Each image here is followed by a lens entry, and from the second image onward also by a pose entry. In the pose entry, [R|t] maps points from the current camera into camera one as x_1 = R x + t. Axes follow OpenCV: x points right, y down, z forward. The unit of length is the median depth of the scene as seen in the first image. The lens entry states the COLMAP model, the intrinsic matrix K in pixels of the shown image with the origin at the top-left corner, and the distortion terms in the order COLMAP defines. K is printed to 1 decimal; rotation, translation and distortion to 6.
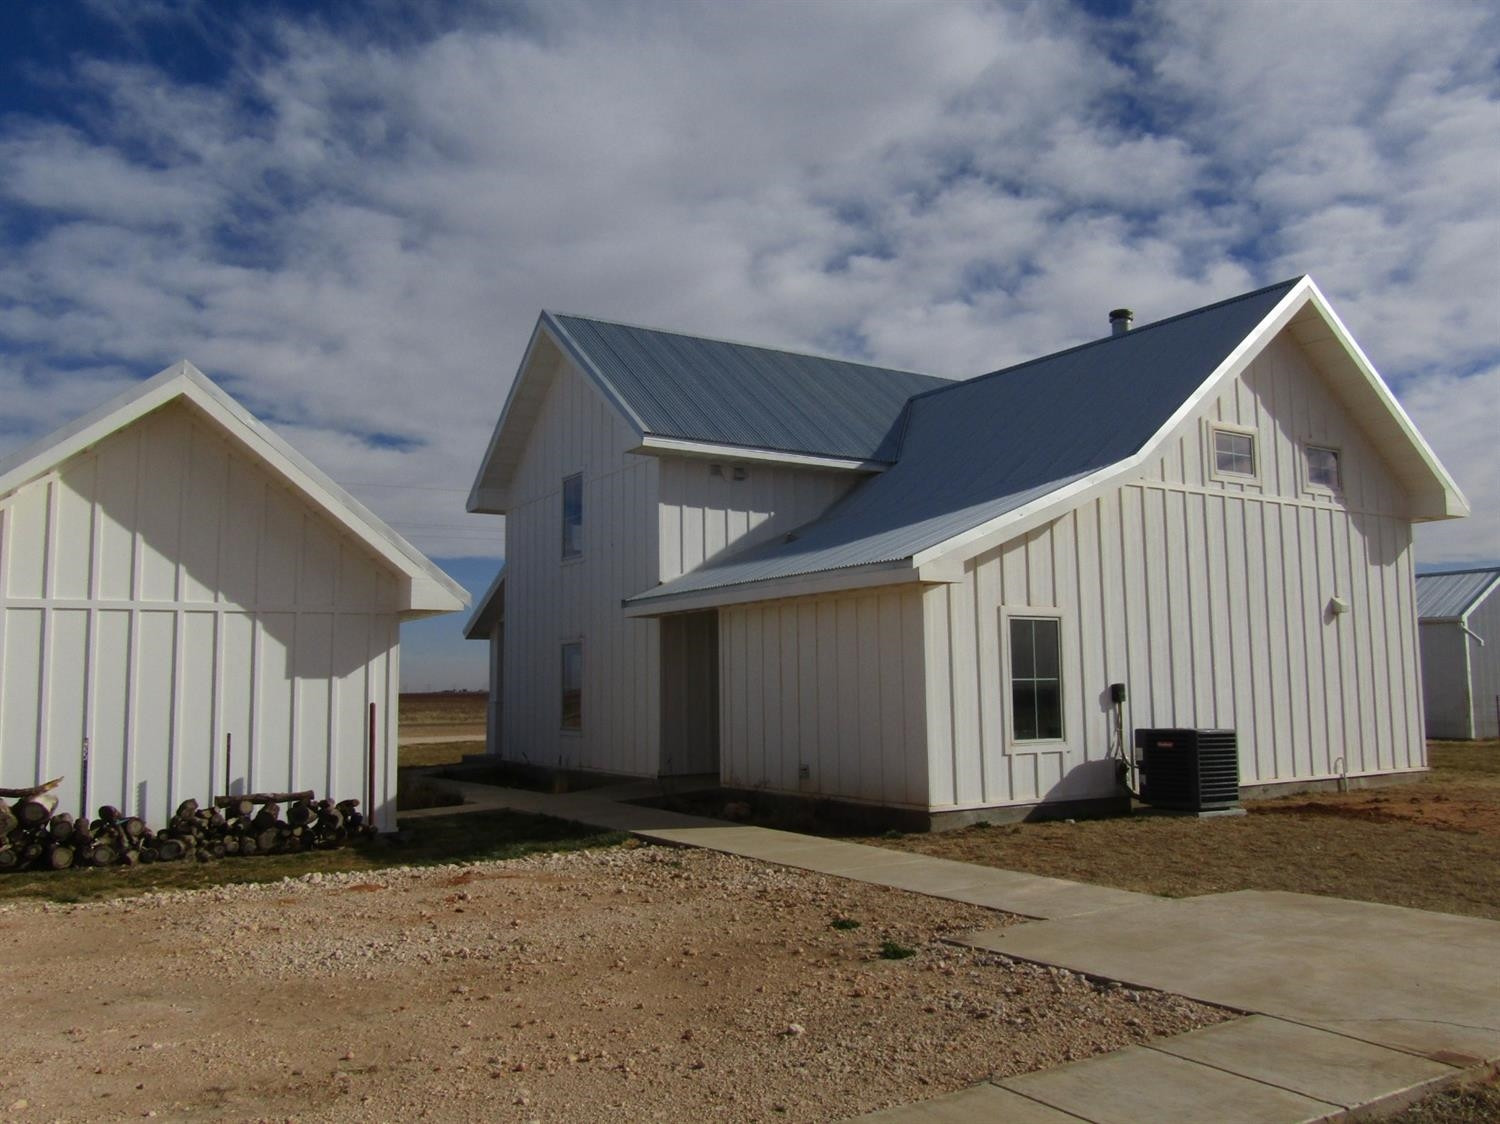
lens RADIAL K [[1282.7, 0, 749.7], [0, 1282.7, 561.6], [0, 0, 1]] dist [0.001926, -0.006565]
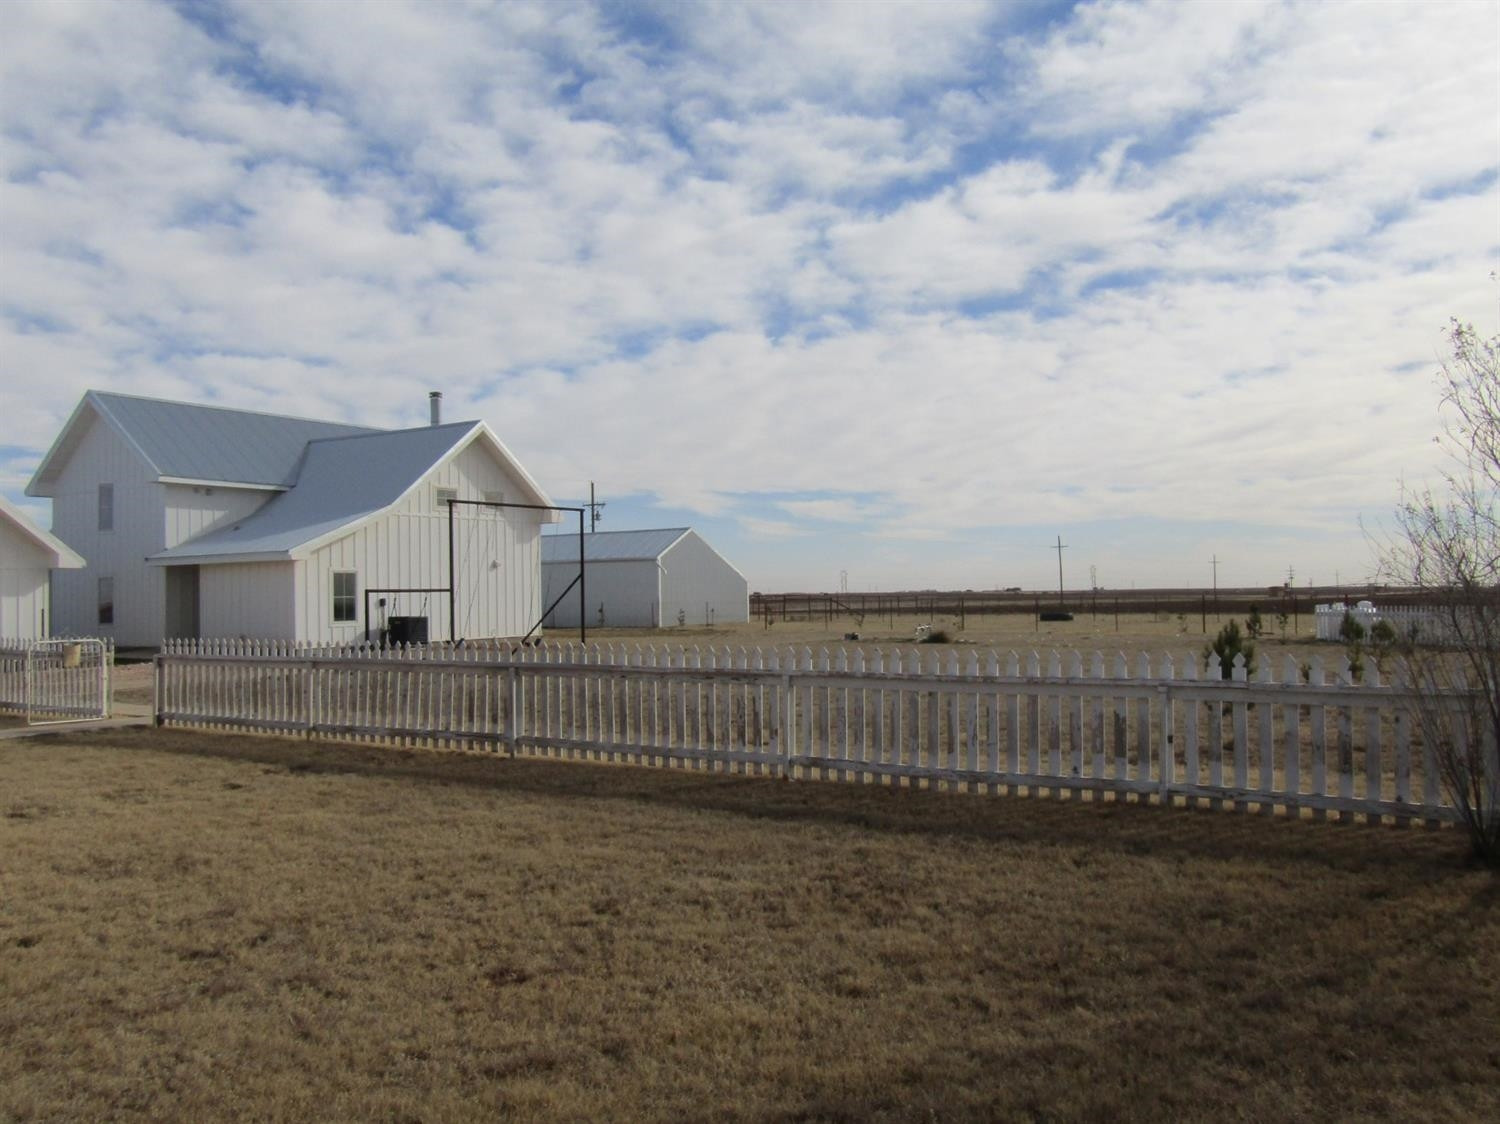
lens RADIAL K [[1282.7, 0, 747.1], [0, 1282.7, 562.7], [0, 0, 1]] dist [0.001926, -0.006565]
pose [[0.915036, 0.006520, 0.403320, -0.051631], [-0.035084, 0.997367, 0.063472, -0.128816], [-0.401844, -0.072229, 0.912855, -1.271325]]
